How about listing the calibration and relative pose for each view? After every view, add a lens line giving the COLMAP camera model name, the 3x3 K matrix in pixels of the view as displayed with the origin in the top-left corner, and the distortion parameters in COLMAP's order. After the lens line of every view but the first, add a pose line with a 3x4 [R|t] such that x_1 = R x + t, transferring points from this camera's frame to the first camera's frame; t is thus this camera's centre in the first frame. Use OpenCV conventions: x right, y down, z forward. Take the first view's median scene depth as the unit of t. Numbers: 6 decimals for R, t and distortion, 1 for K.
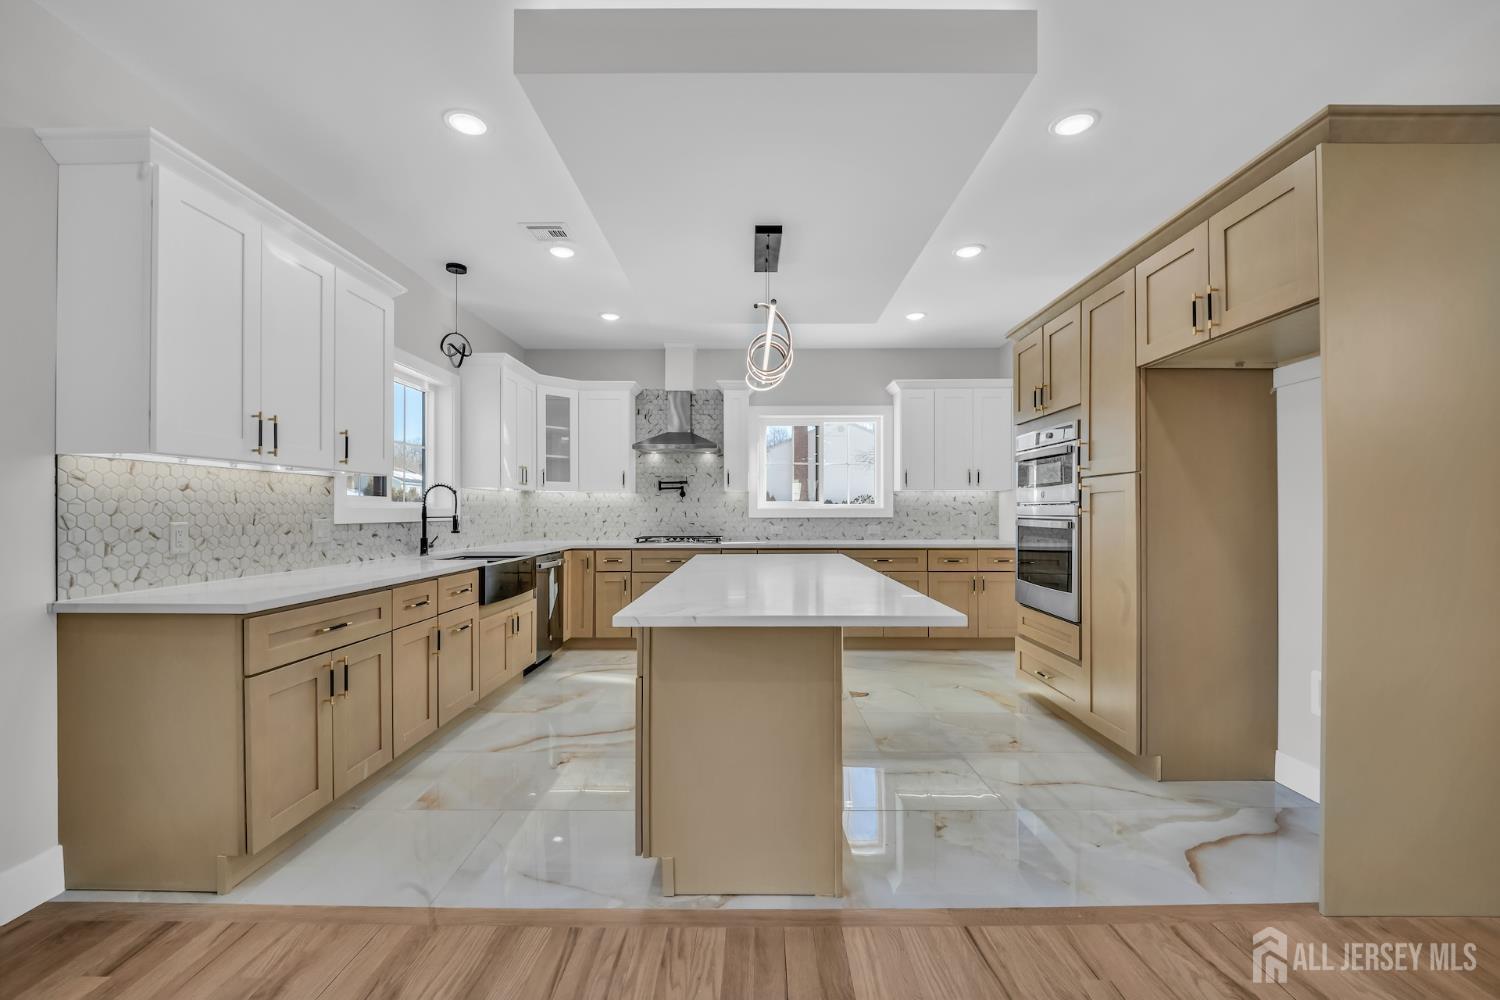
lens RADIAL K [[627.0, 0, 750.8], [0, 627.0, 507.1], [0, 0, 1]] dist [-0.016673, -0.004550]
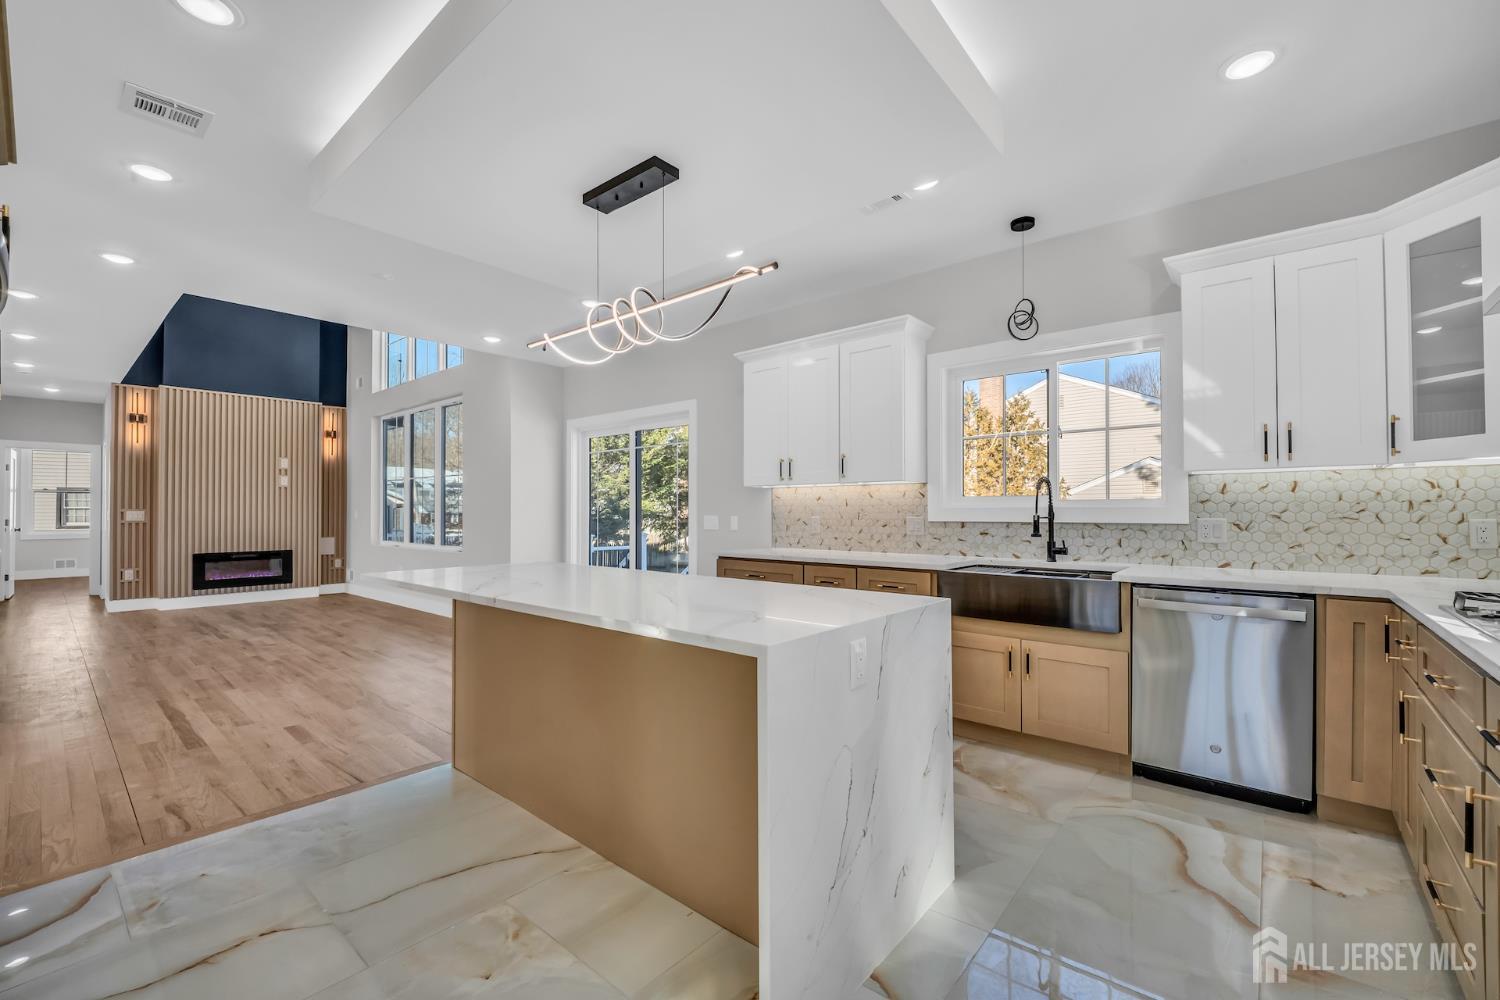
lens RADIAL K [[627.0, 0, 750.8], [0, 627.0, 507.1], [0, 0, 1]] dist [-0.016673, -0.004550]
pose [[-0.647971, -0.004284, -0.761653, 0.635069], [0.006769, 0.999912, -0.011383, 0.014035], [0.761635, -0.012531, -0.647885, 1.941098]]
